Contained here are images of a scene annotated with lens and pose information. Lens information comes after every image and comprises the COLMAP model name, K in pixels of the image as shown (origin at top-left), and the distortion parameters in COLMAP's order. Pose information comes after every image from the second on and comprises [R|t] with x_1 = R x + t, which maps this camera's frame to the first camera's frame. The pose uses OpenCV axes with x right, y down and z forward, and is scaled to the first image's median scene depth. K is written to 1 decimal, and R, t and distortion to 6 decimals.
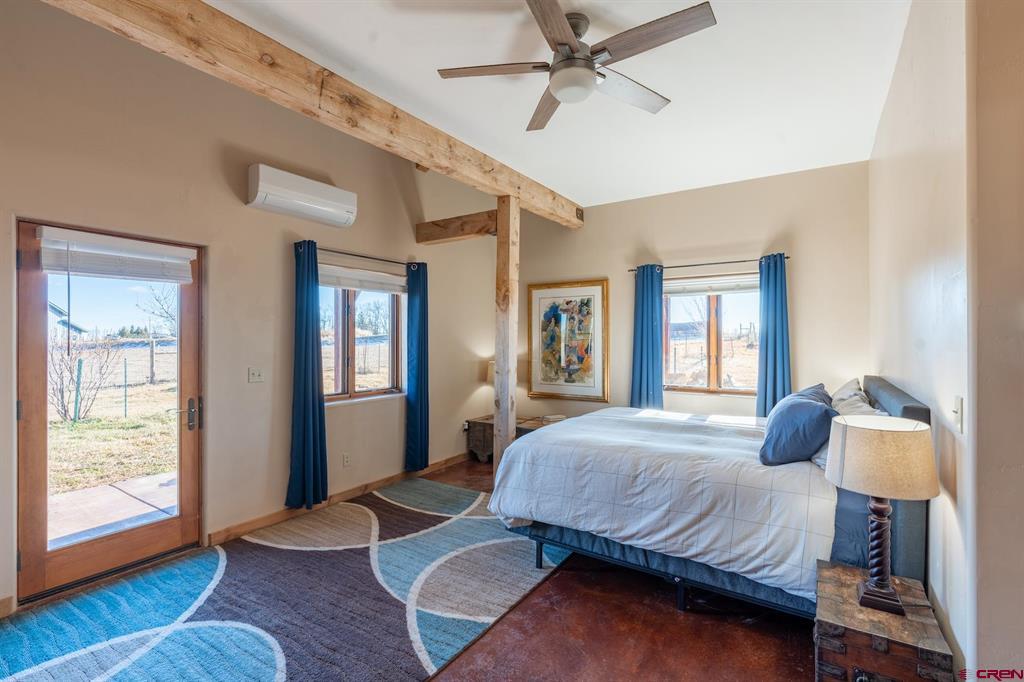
lens RADIAL K [[465.8, 0, 507.7], [0, 465.8, 337.1], [0, 0, 1]] dist [-0.009756, 0.004657]
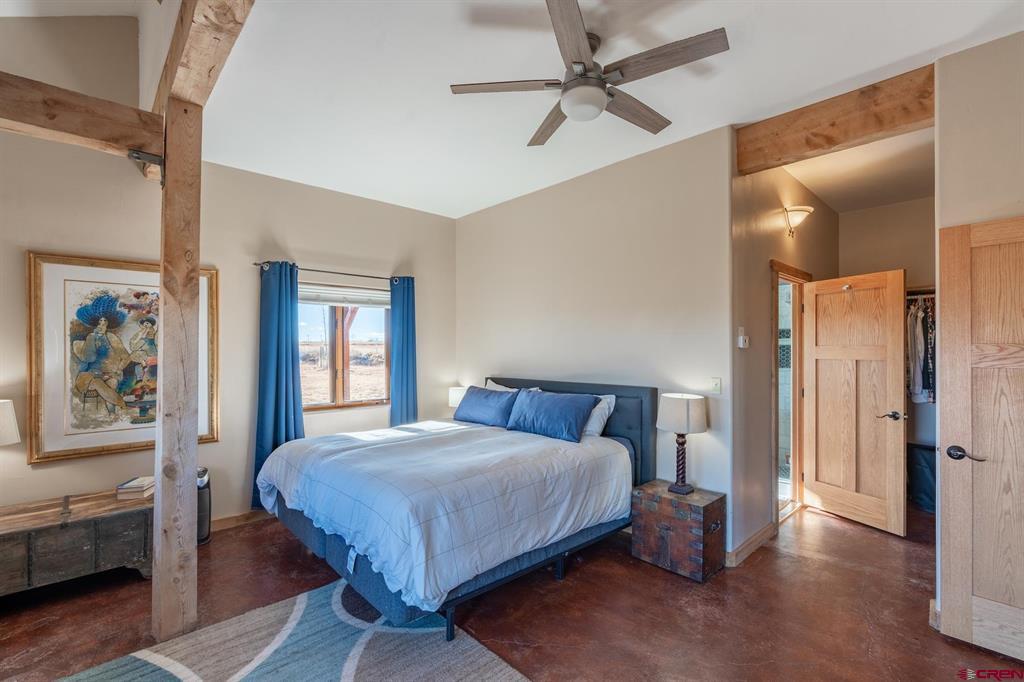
lens RADIAL K [[465.8, 0, 508.4], [0, 465.8, 347.5], [0, 0, 1]] dist [-0.009756, 0.004657]
pose [[0.228224, 0.001850, 0.973607, -0.415974], [0.000135, 0.999998, -0.001931, -0.003020], [-0.973609, 0.000573, 0.228223, 0.435606]]
